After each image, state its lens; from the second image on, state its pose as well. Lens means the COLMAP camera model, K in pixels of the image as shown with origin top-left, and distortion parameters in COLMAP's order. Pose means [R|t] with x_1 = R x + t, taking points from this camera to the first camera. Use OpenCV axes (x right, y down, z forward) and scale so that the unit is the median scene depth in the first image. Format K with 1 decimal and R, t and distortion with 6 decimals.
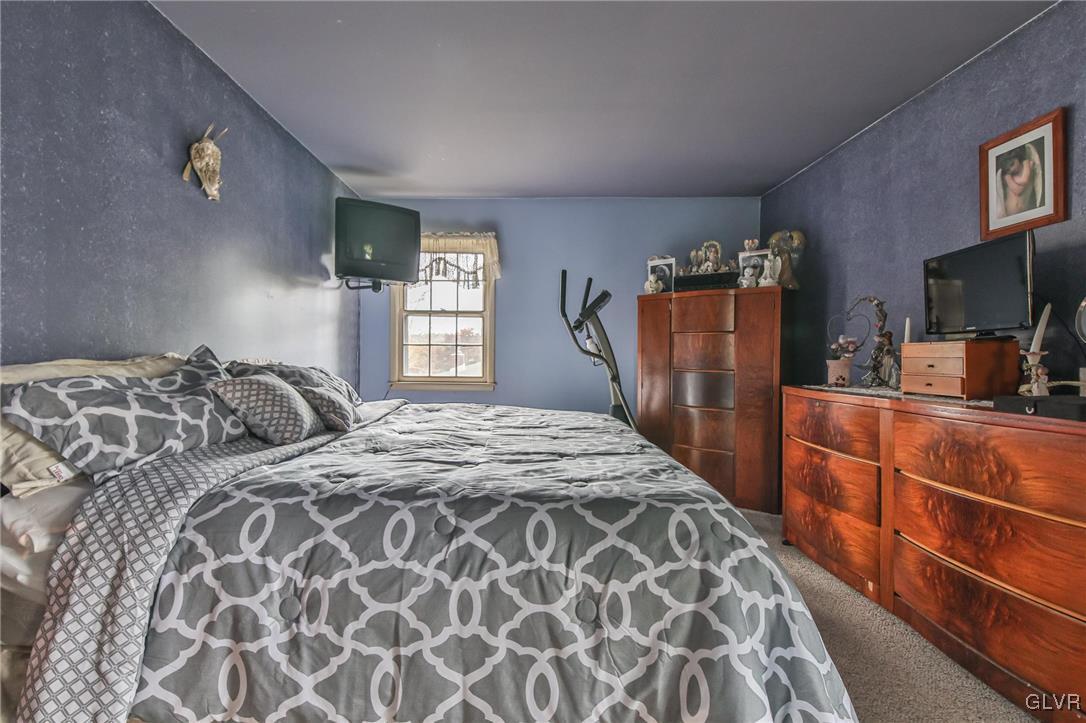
lens RADIAL K [[490.2, 0, 542.4], [0, 490.2, 370.3], [0, 0, 1]] dist [0.002763, -0.008348]
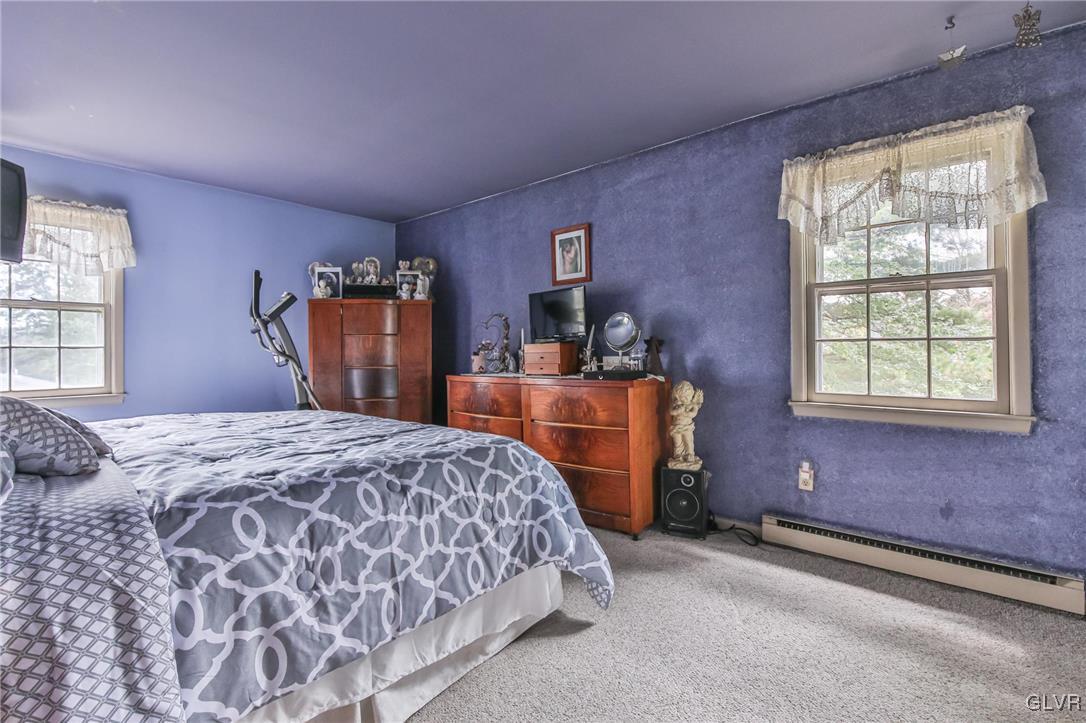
lens RADIAL K [[490.0, 0, 530.8], [0, 490.0, 360.5], [0, 0, 1]] dist [0.000740, -0.009293]
pose [[0.649265, -0.029460, 0.759991, -0.980728], [0.041284, 0.999141, 0.003461, -0.011907], [-0.759441, 0.029128, 0.649924, -0.151159]]
